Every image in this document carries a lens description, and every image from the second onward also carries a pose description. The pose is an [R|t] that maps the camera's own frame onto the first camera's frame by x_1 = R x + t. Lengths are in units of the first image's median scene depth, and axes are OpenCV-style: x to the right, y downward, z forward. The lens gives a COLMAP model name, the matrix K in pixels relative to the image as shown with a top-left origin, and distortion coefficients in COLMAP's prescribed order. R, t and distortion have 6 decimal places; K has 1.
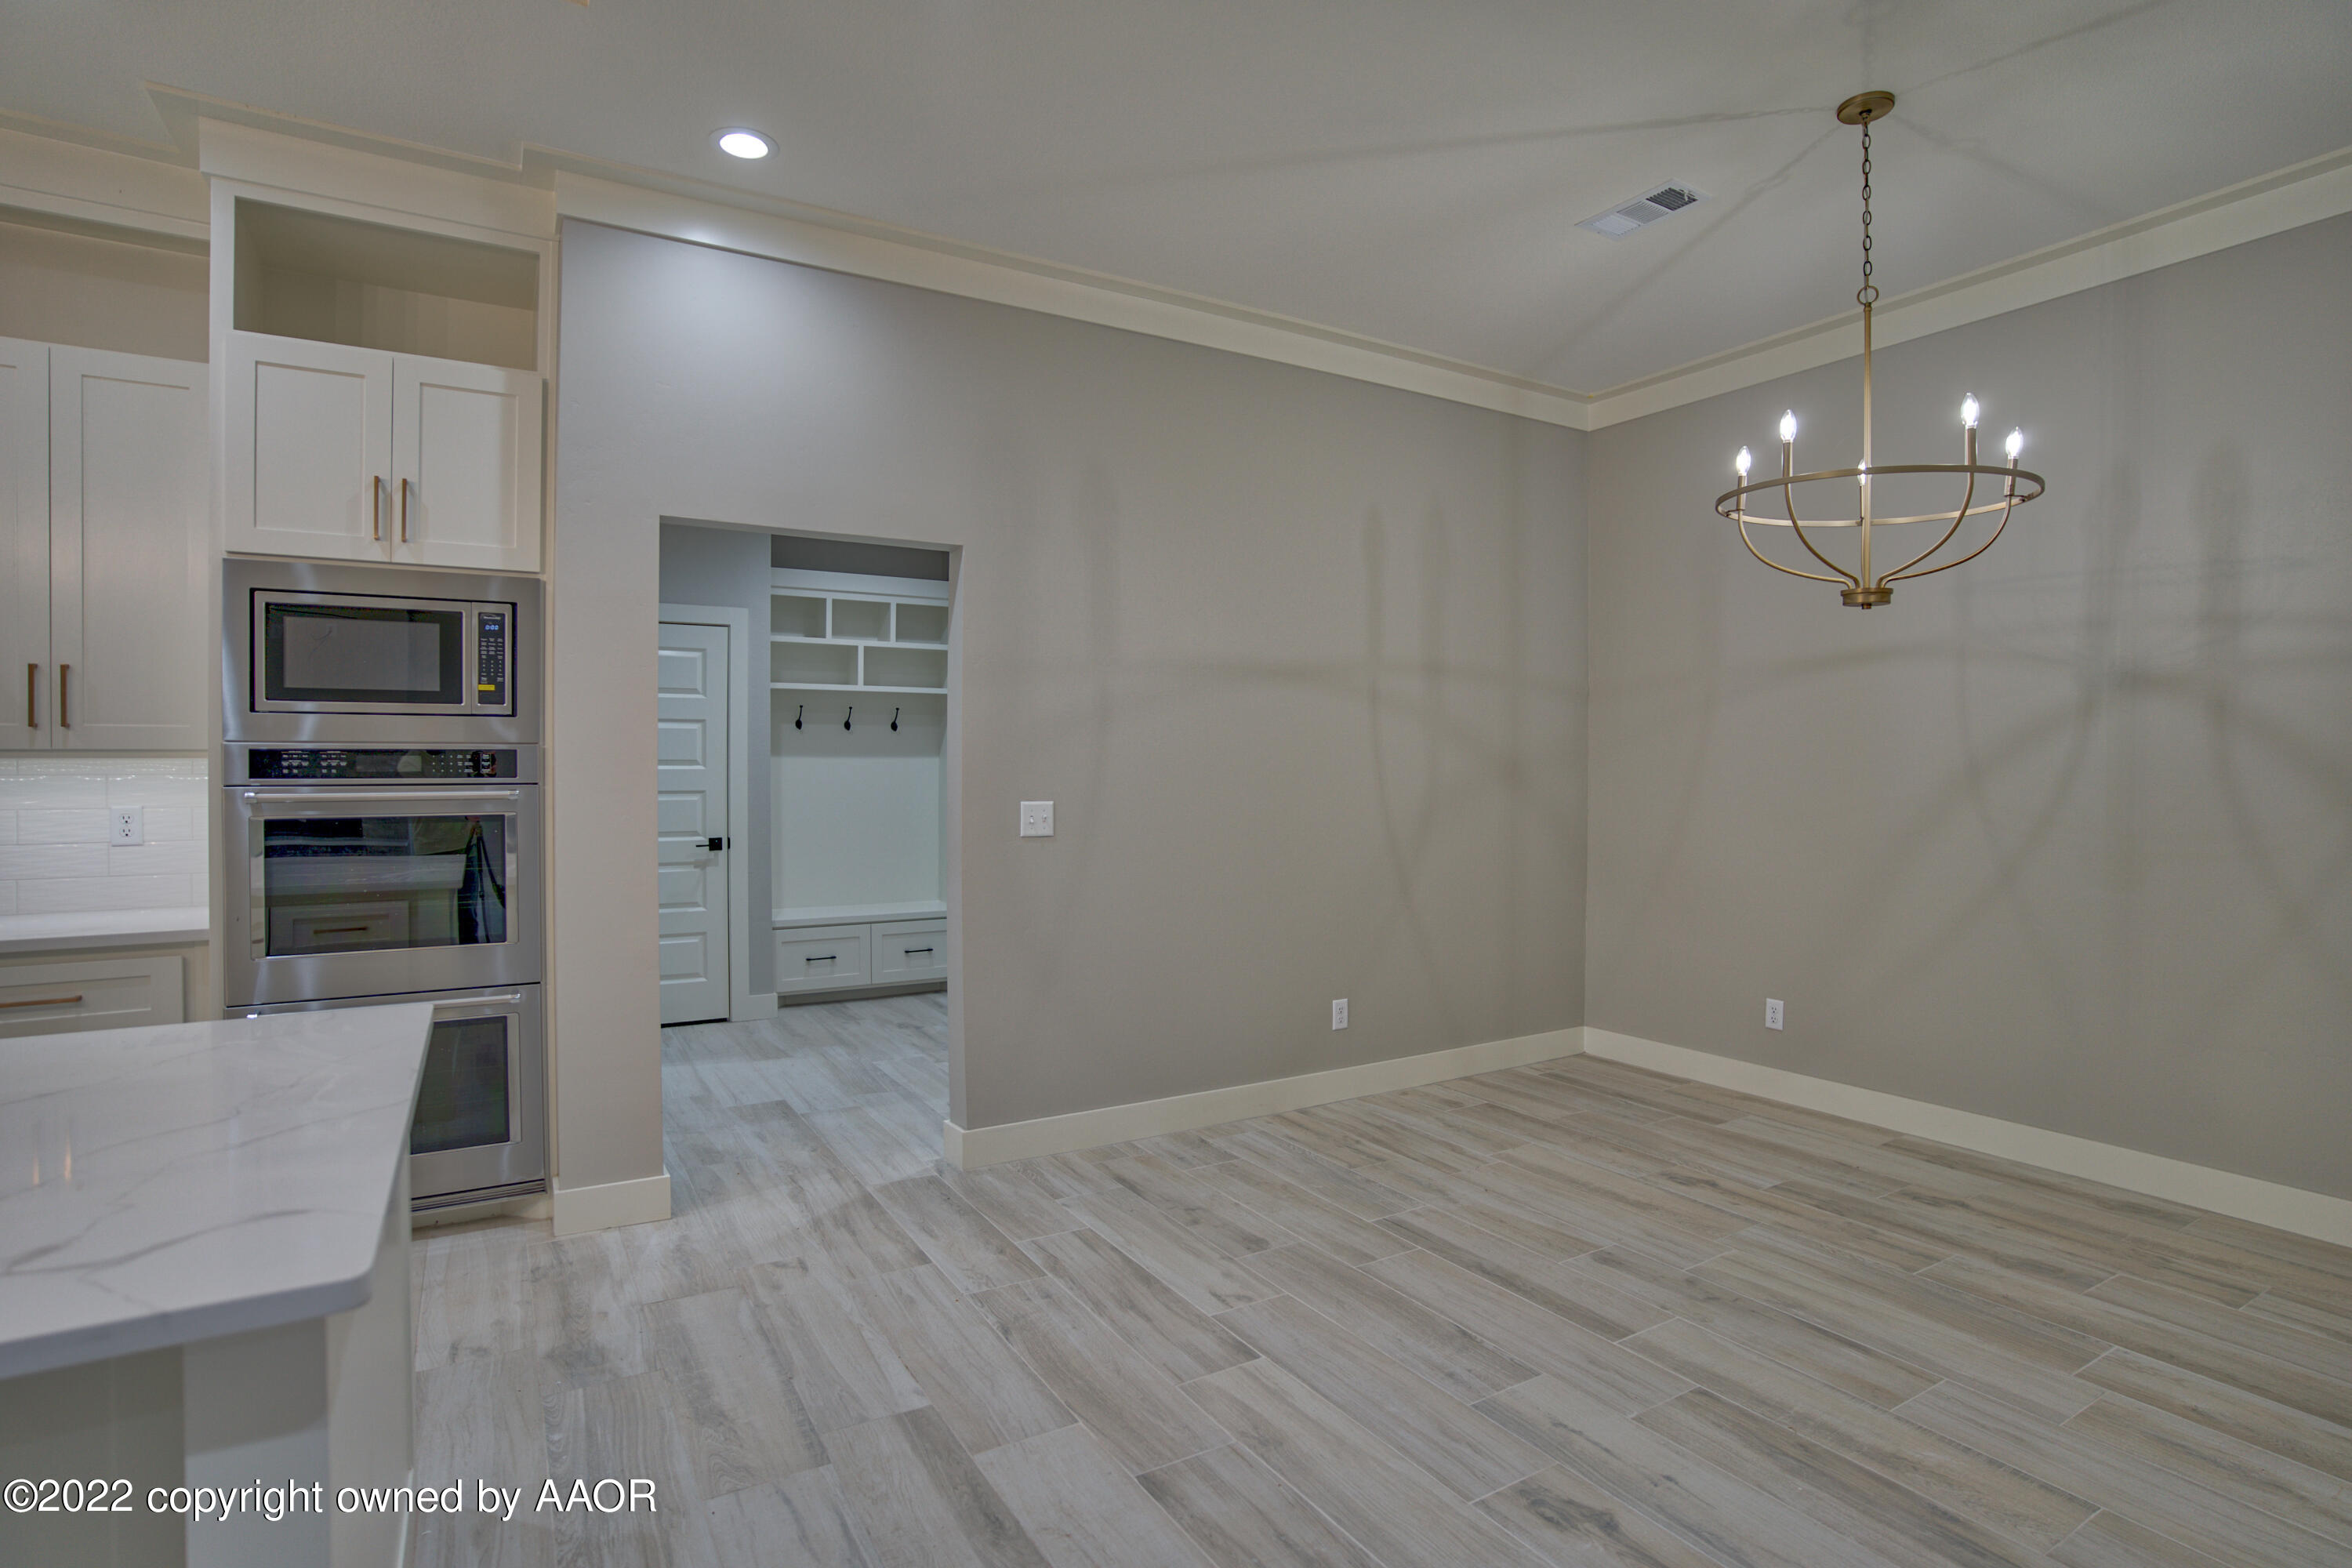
lens RADIAL K [[1156.3, 0, 1180.8], [0, 1156.3, 780.9], [0, 0, 1]] dist [-0.064029, 0.023064]
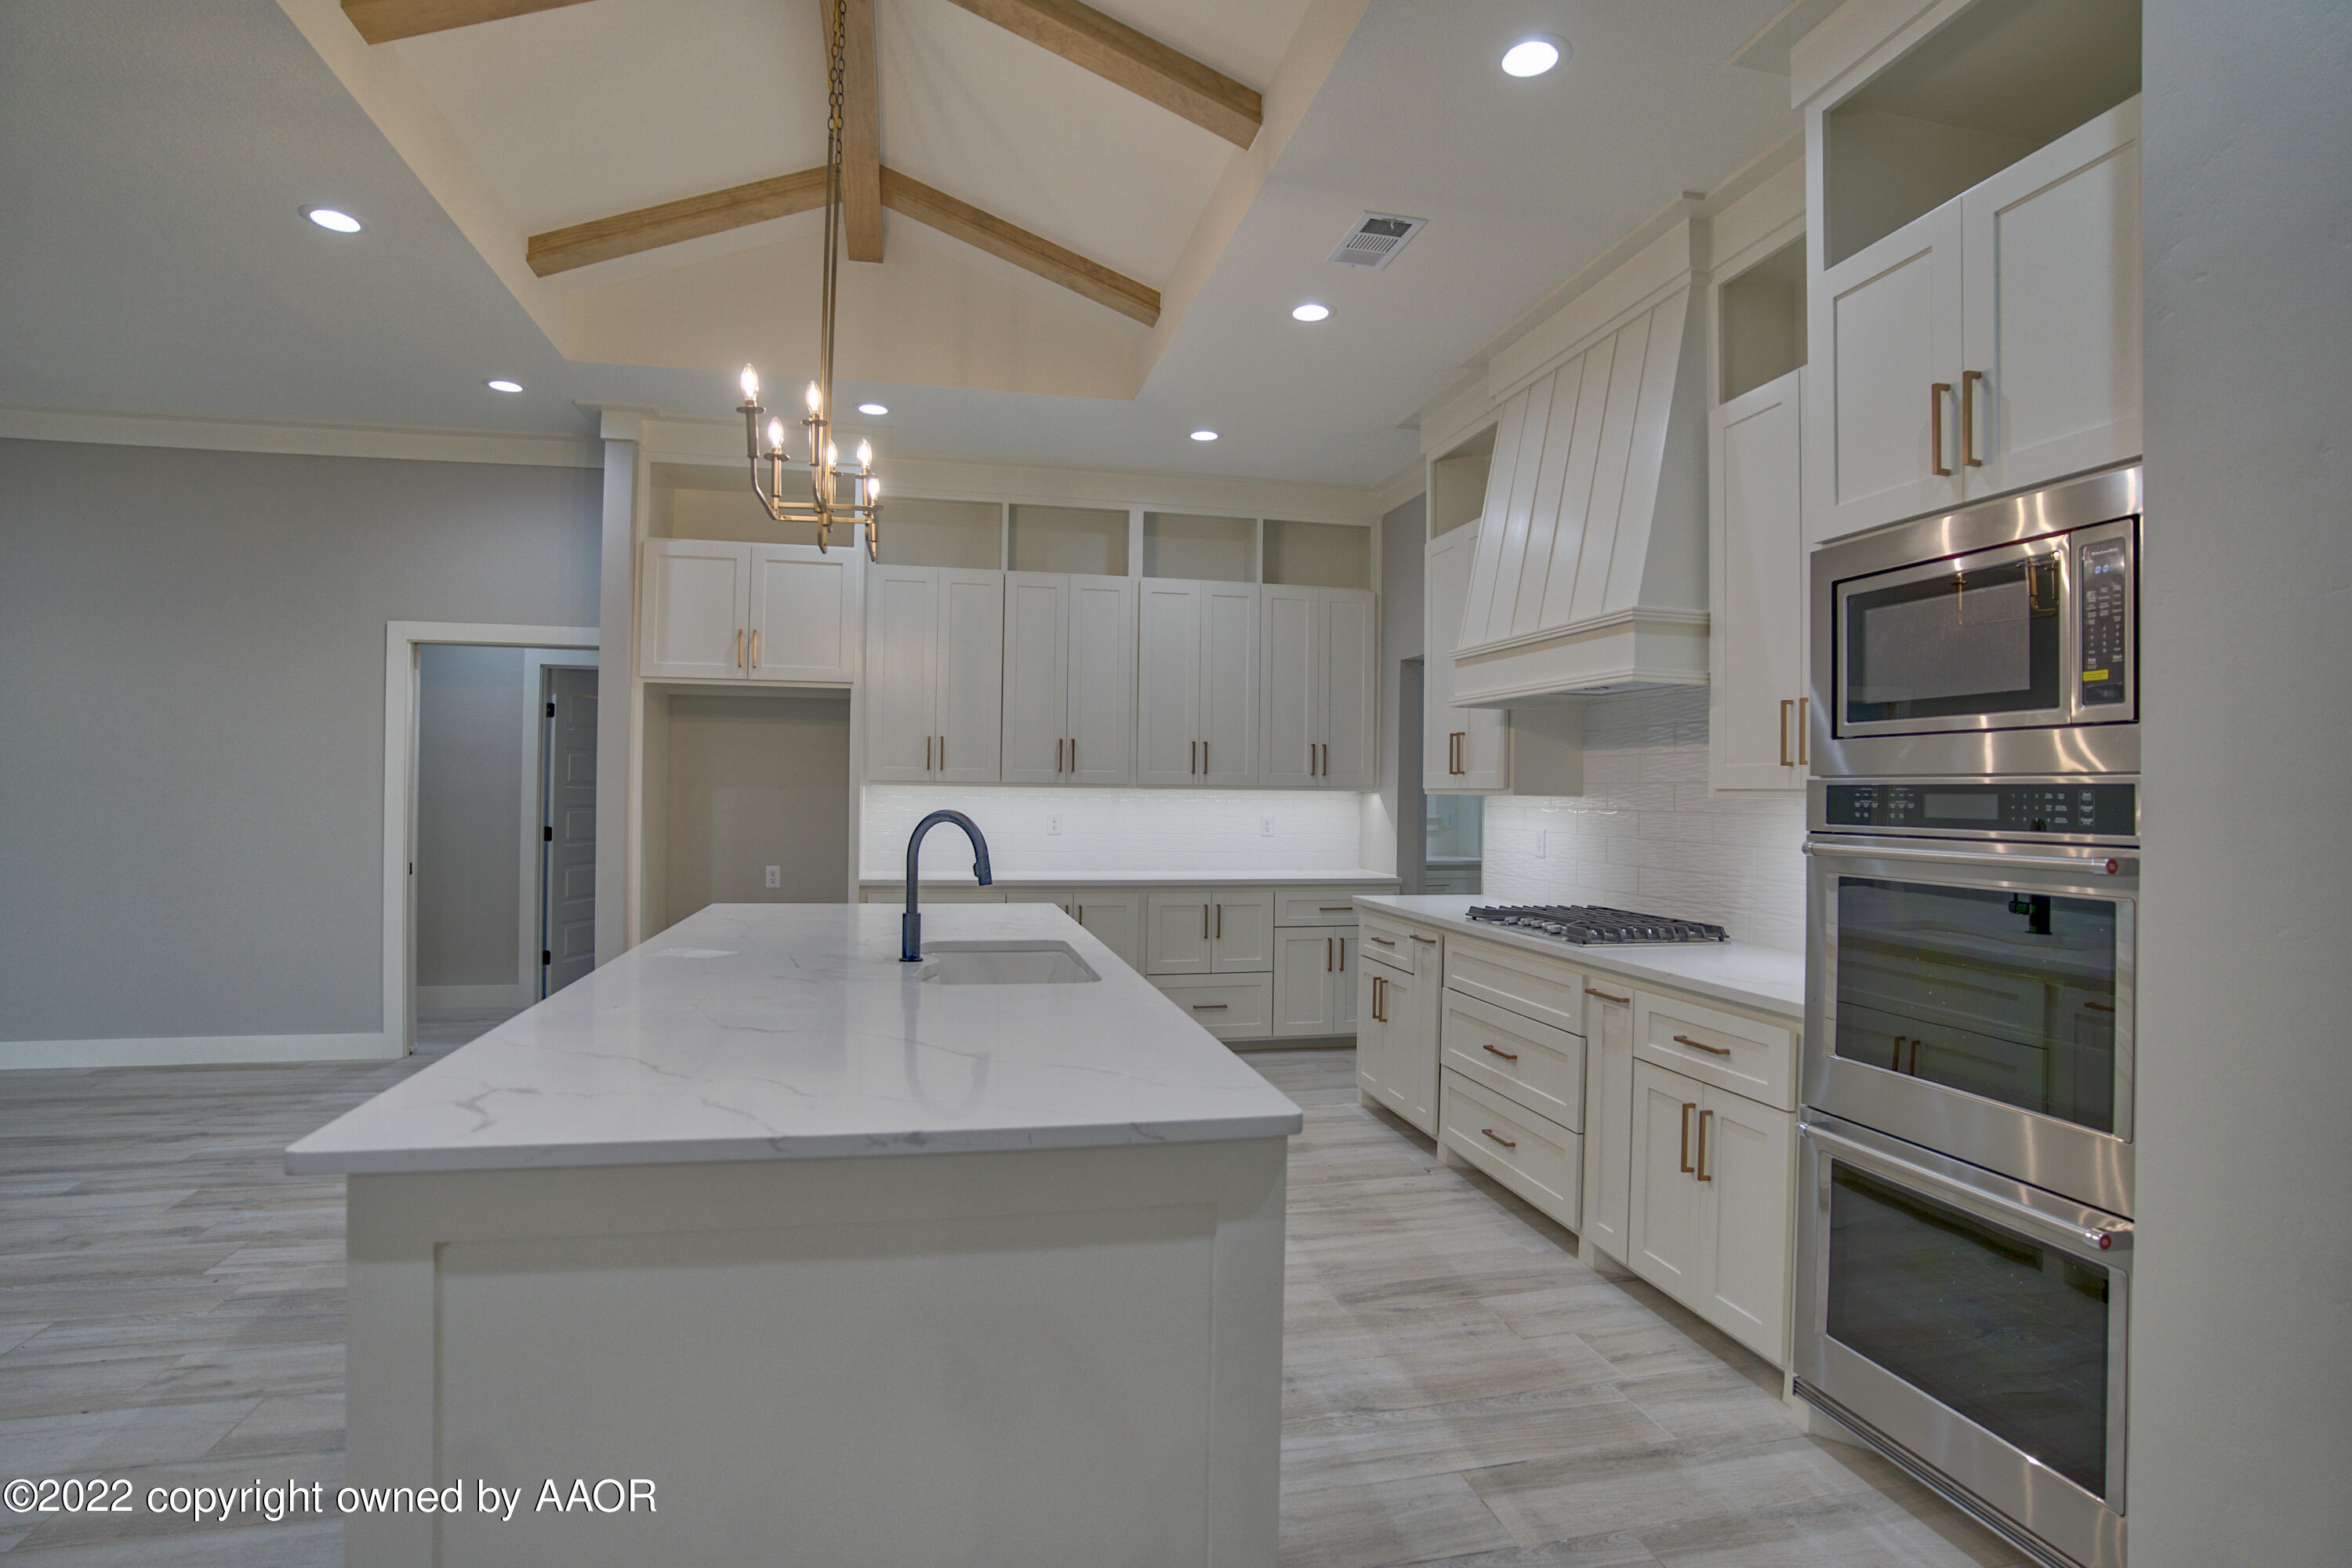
lens RADIAL K [[1156.3, 0, 1158.0], [0, 1156.3, 776.2], [0, 0, 1]] dist [-0.064029, 0.023064]
pose [[-0.337512, -0.016014, -0.941185, 0.078259], [-0.025347, 0.999647, -0.007919, -0.016719], [0.940980, 0.021183, -0.337798, 0.811933]]
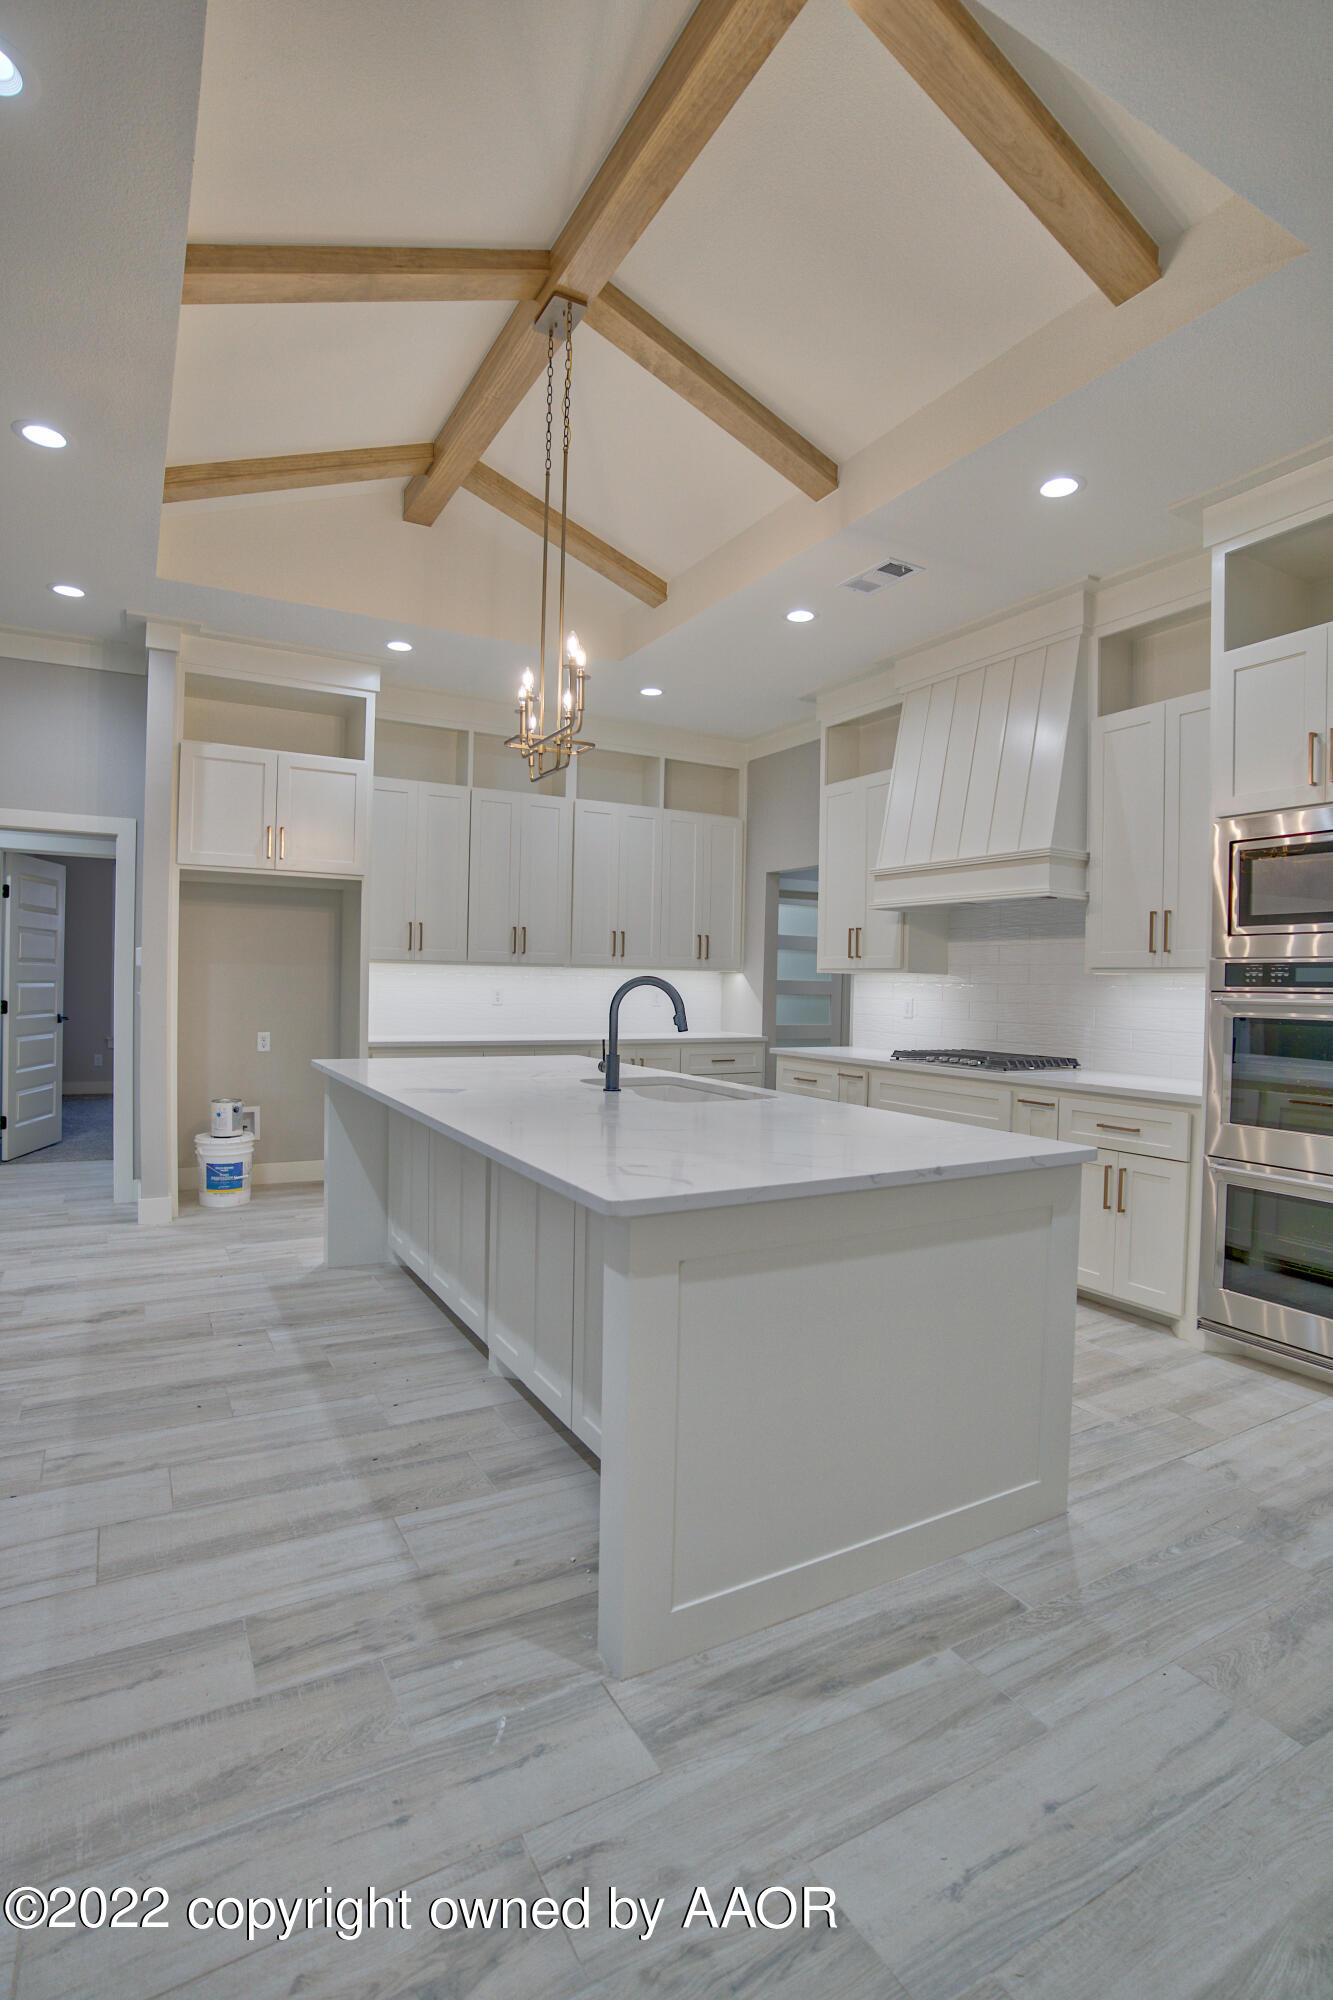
lens RADIAL K [[983.3, 0, 657.3], [0, 983.3, 993.7], [0, 0, 1]] dist [-0.064029, 0.023064]
pose [[-0.047716, 0.011423, -0.998796, 0.333380], [-0.031981, 0.999404, 0.012958, 0.013589], [0.998349, 0.032561, -0.047322, 0.376841]]
